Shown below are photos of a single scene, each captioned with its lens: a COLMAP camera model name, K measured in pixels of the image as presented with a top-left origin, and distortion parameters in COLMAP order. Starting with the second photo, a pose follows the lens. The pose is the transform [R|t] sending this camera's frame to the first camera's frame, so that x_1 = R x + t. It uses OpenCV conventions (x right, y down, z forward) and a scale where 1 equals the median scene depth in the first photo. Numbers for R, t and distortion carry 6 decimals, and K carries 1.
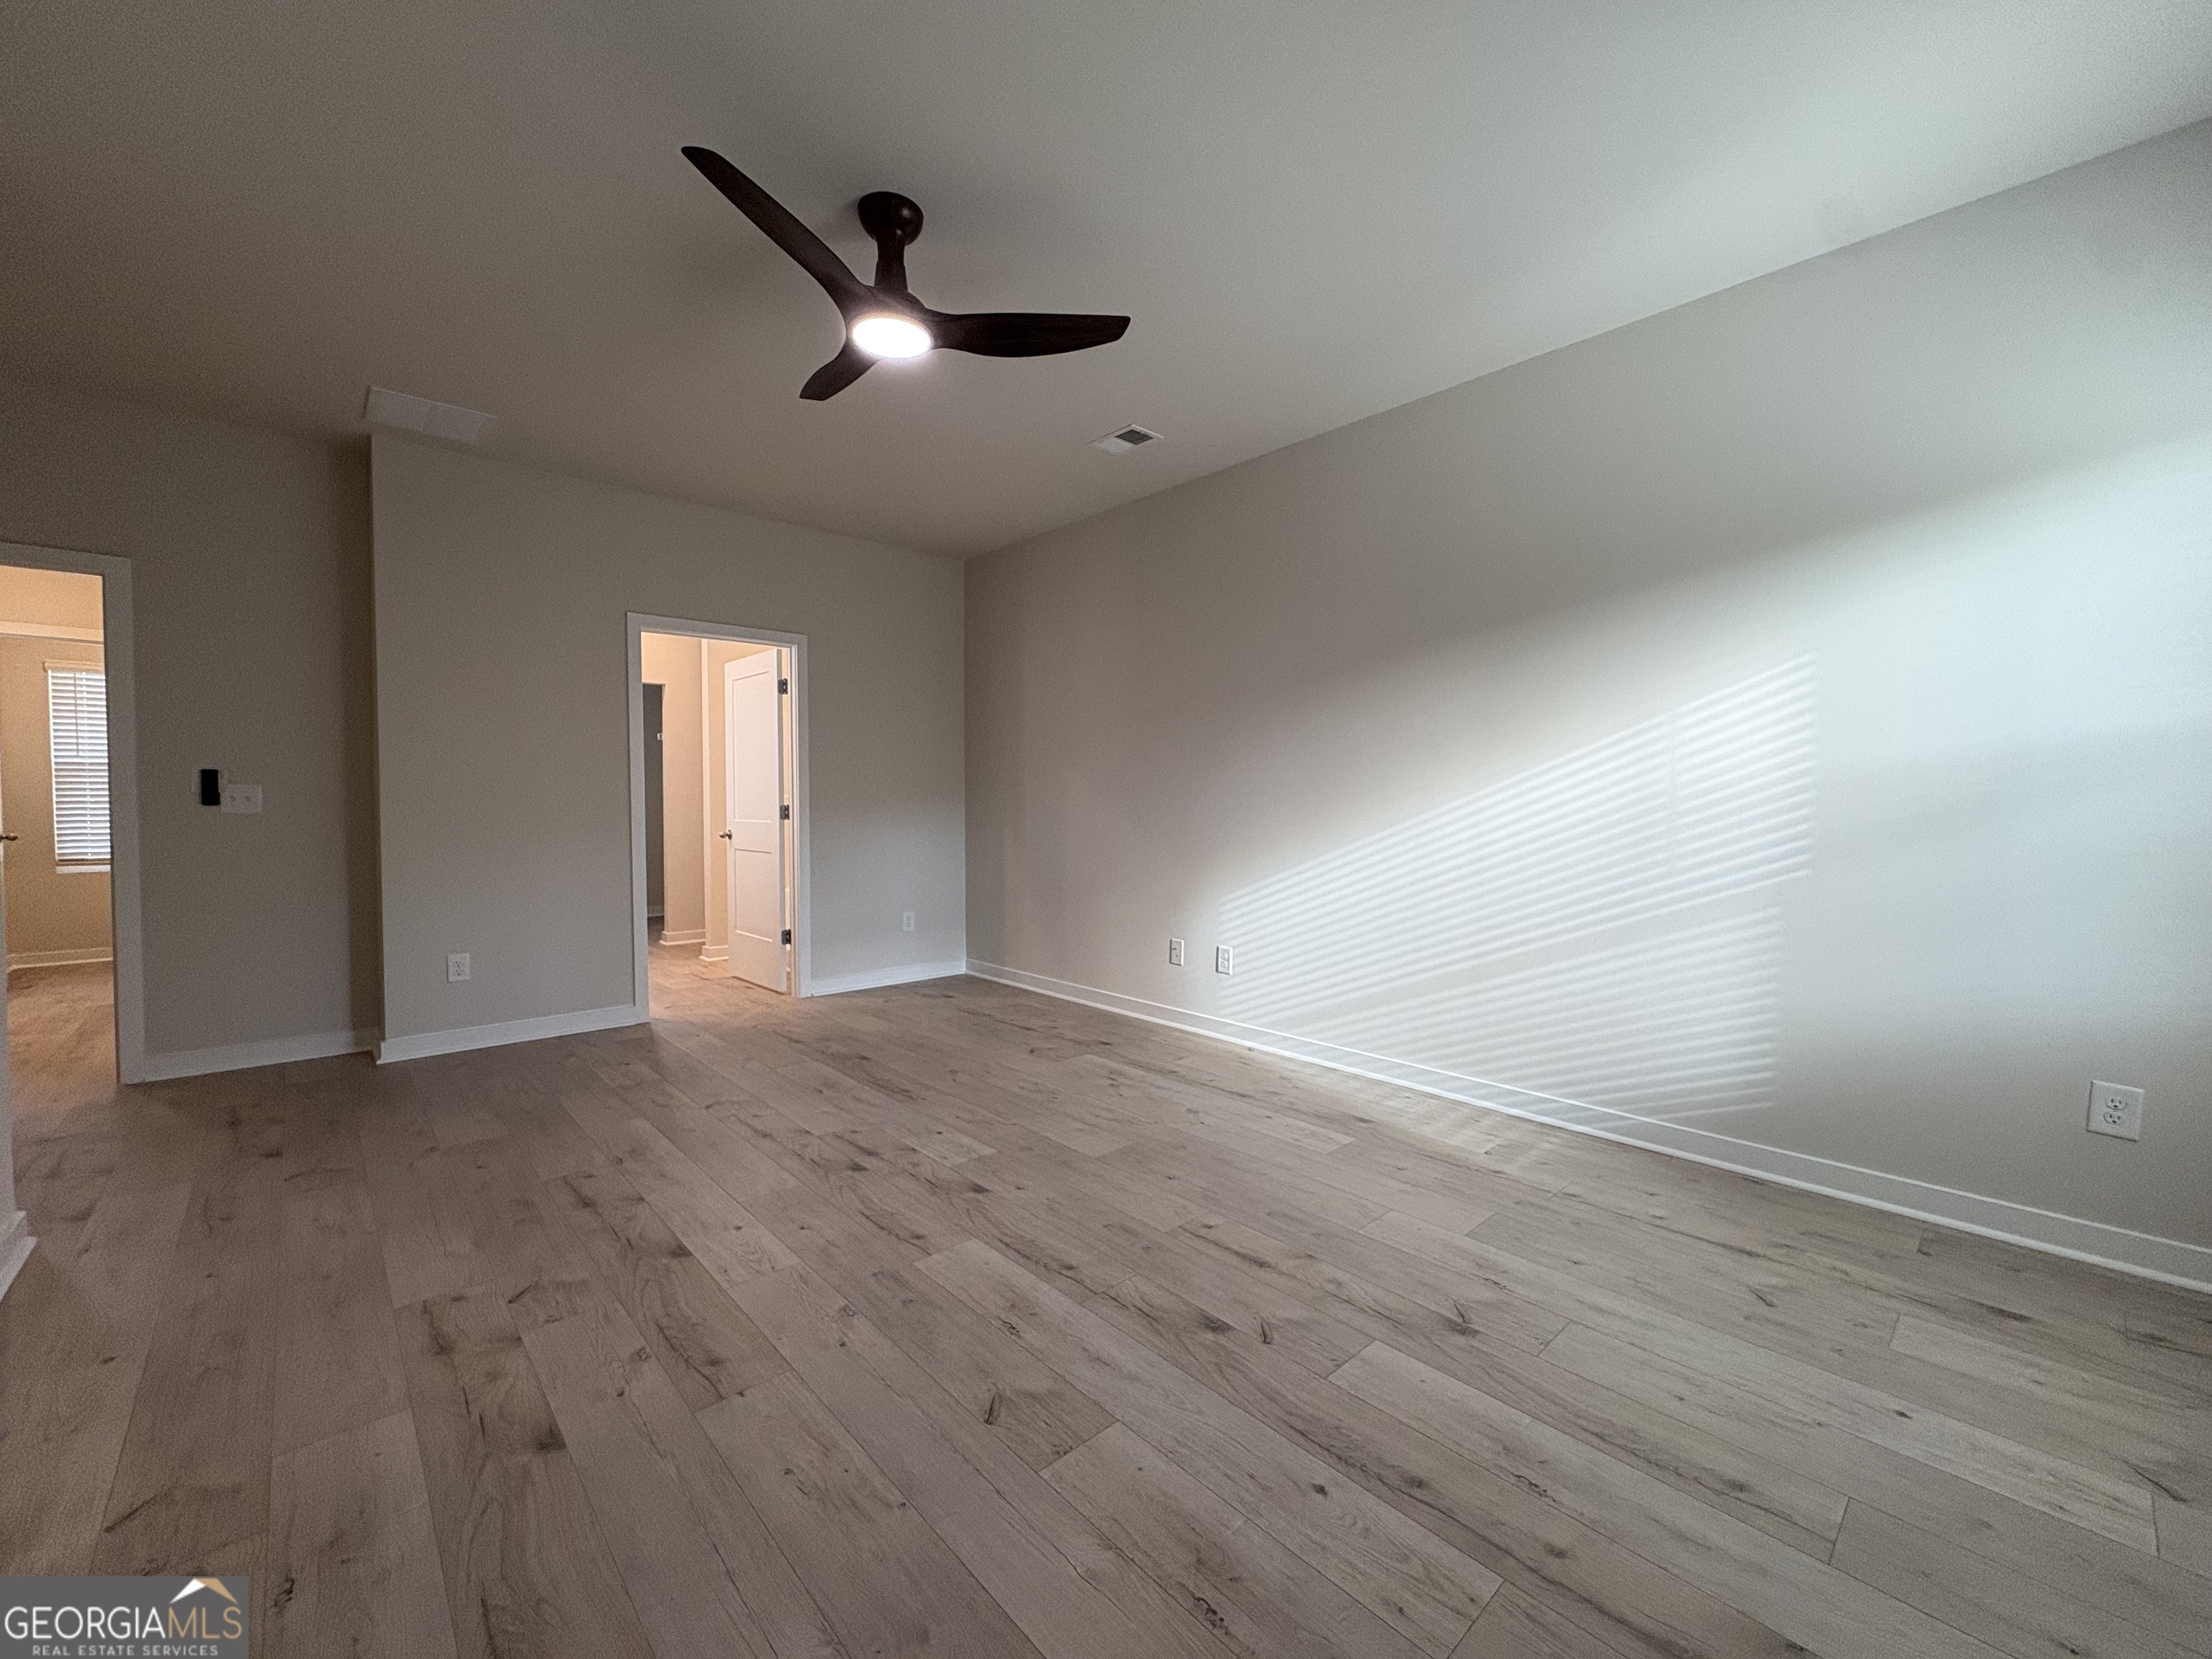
lens RADIAL K [[884.9, 0, 1104.9], [0, 884.9, 831.3], [0, 0, 1]] dist [0.000013, 0.000408]
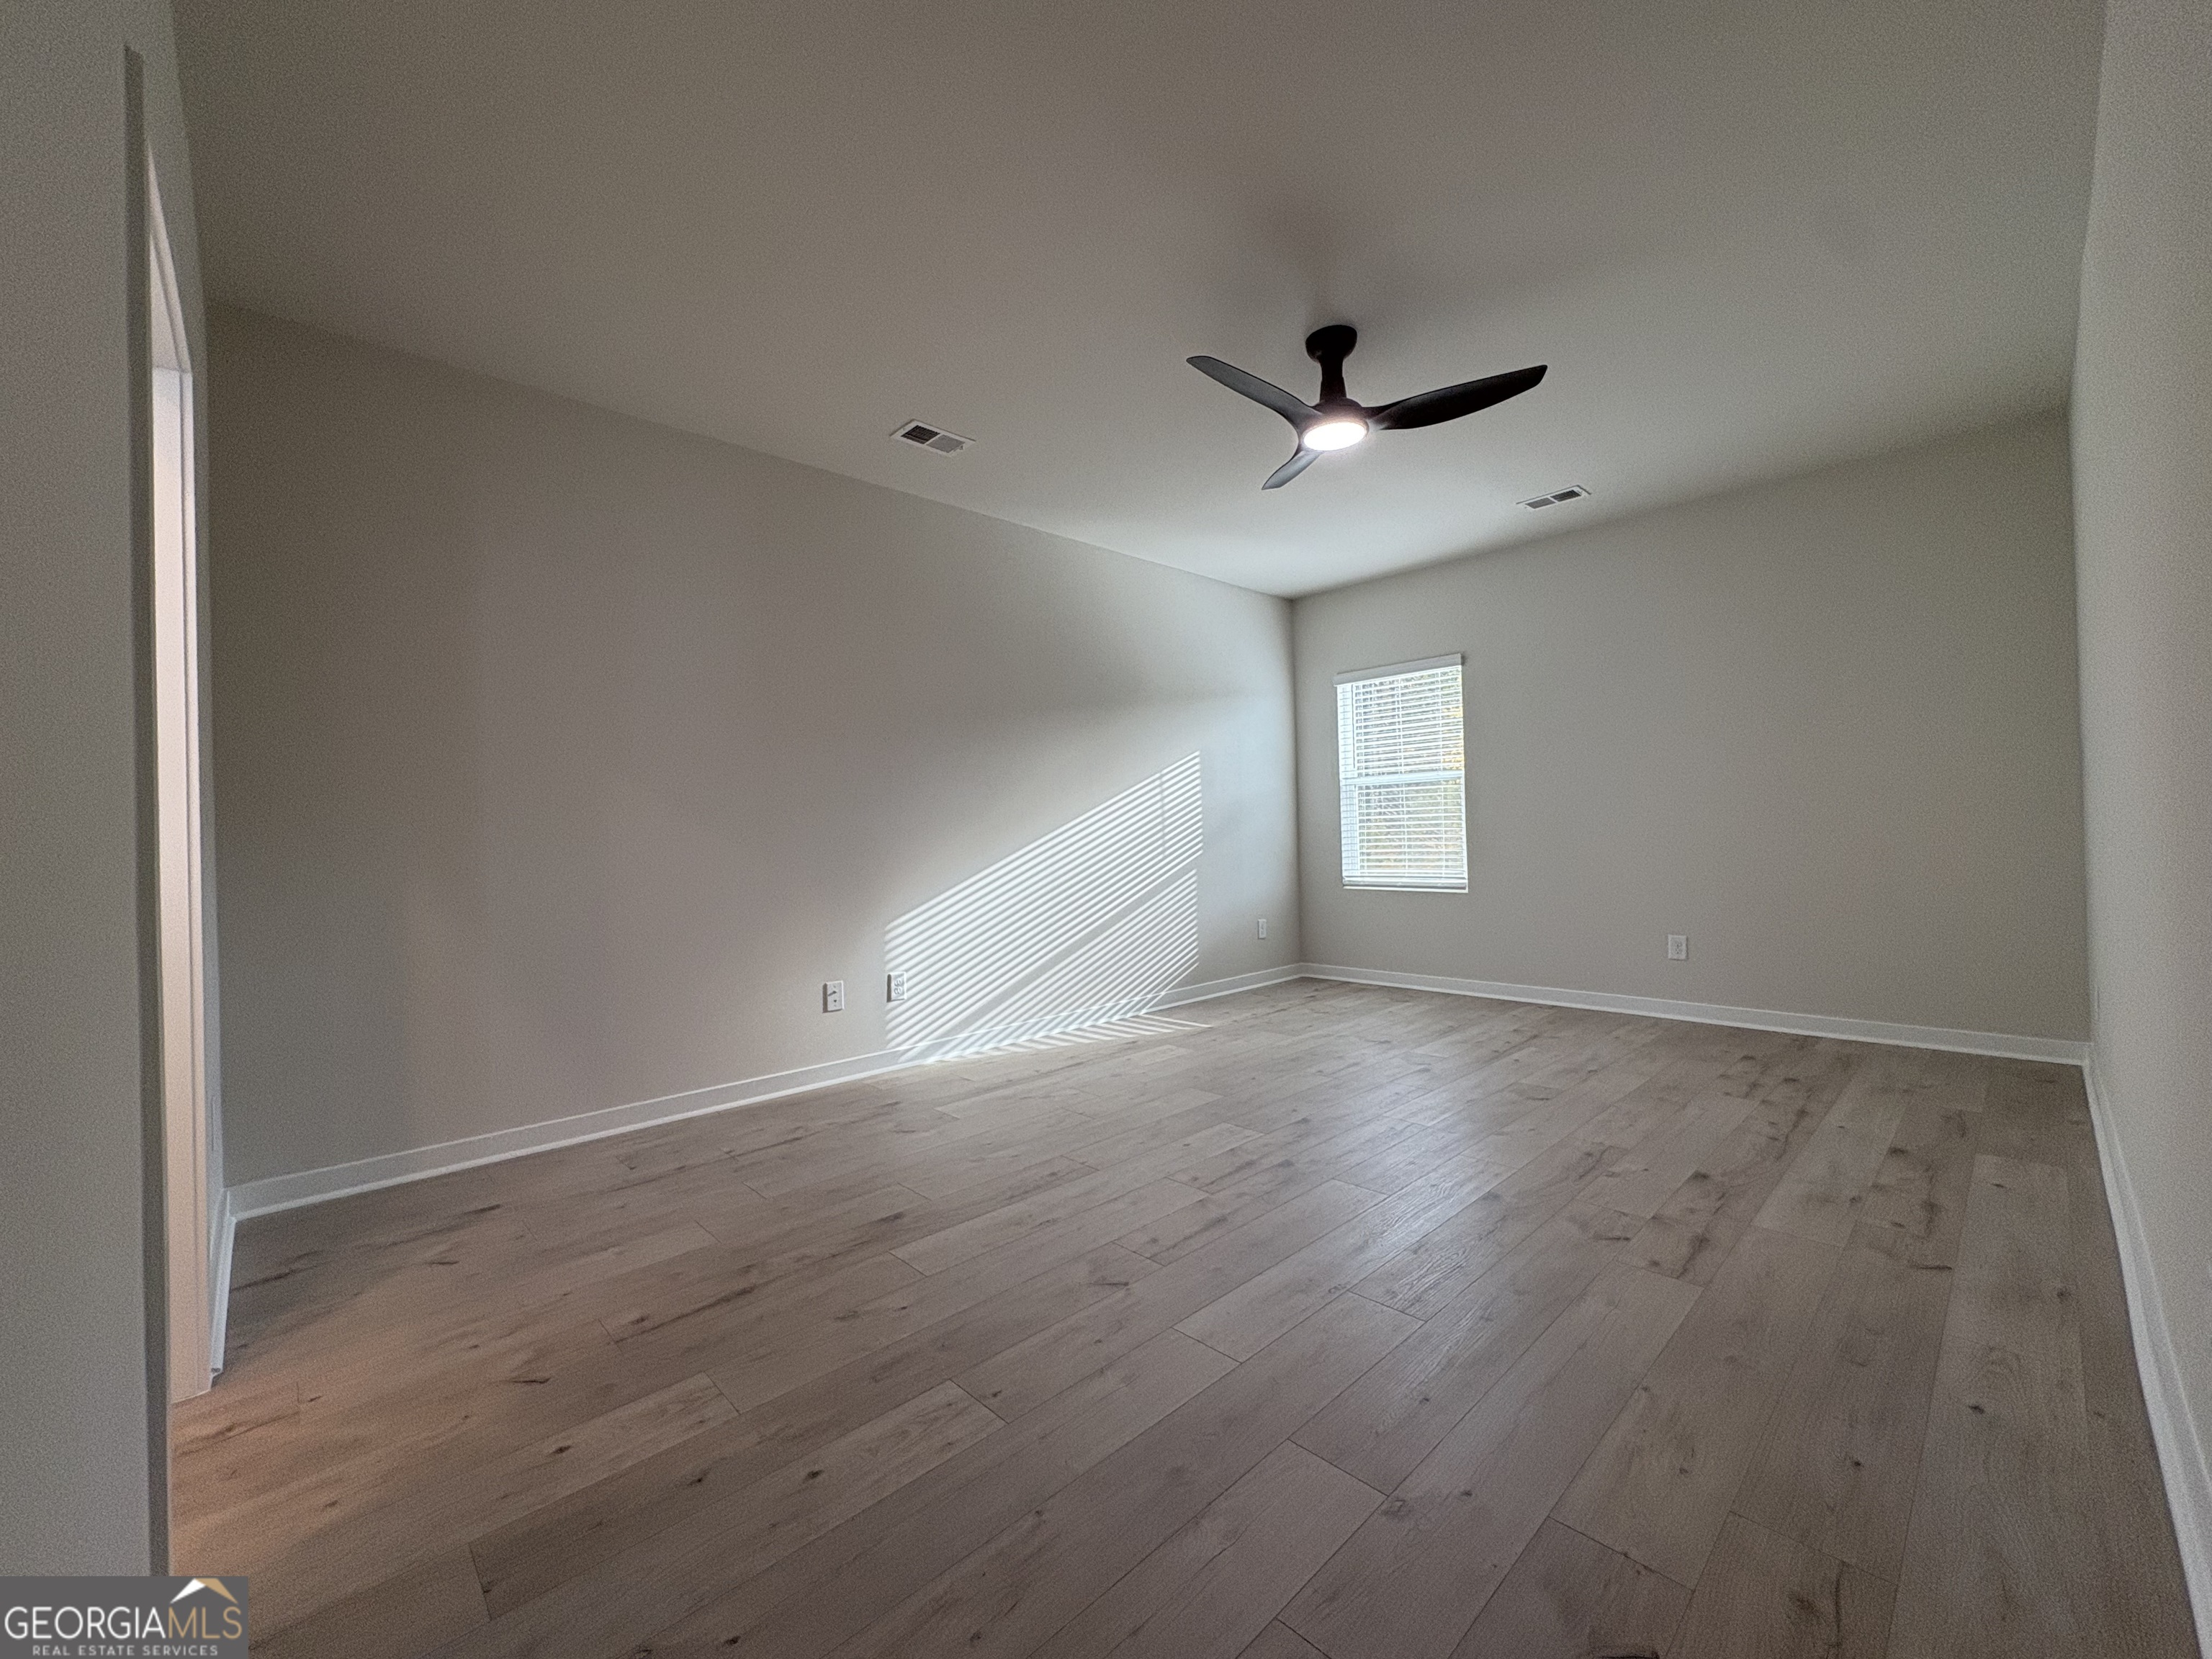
lens RADIAL K [[884.9, 0, 1104.9], [0, 884.9, 831.3], [0, 0, 1]] dist [0.000013, 0.000408]
pose [[-0.018570, 0.003735, 0.999821, -1.288312], [0.061216, 0.998121, -0.002591, -0.012623], [-0.997952, 0.061157, -0.018763, 1.195106]]
